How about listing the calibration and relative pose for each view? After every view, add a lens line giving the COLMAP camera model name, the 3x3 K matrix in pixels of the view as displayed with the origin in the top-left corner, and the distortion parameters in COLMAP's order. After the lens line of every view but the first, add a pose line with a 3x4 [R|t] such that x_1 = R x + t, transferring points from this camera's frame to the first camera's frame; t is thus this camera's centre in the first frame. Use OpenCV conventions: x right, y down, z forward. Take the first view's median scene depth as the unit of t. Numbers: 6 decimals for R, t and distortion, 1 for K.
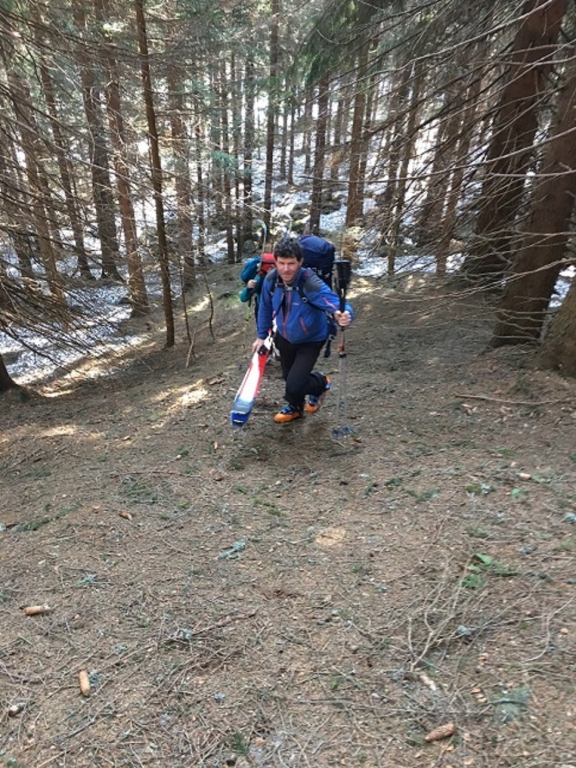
lens RADIAL K [[649.9, 0, 290.7], [0, 649.9, 385.6], [0, 0, 1]] dist [-0.001574, 0.003297]
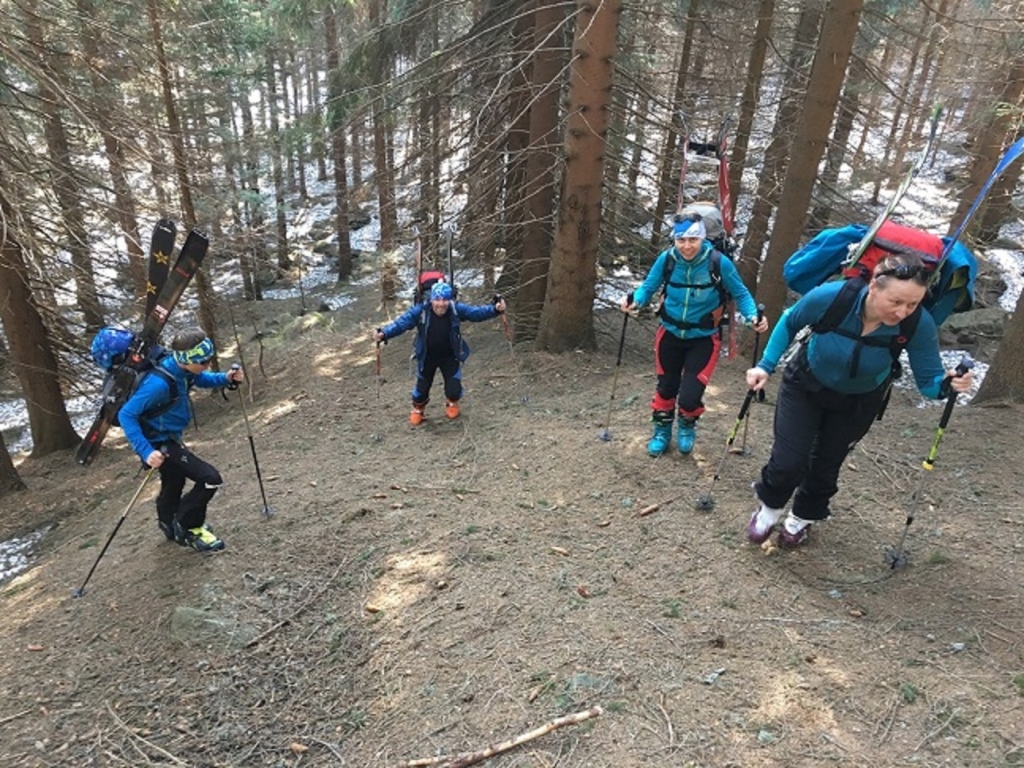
lens RADIAL K [[866.5, 0, 512.3], [0, 866.5, 381.4], [0, 0, 1]] dist [-0.001574, 0.003297]
pose [[0.968721, -0.122040, 0.216068, -0.012445], [0.137055, 0.988986, -0.055875, 0.017532], [-0.206869, 0.083741, 0.974778, -0.107471]]
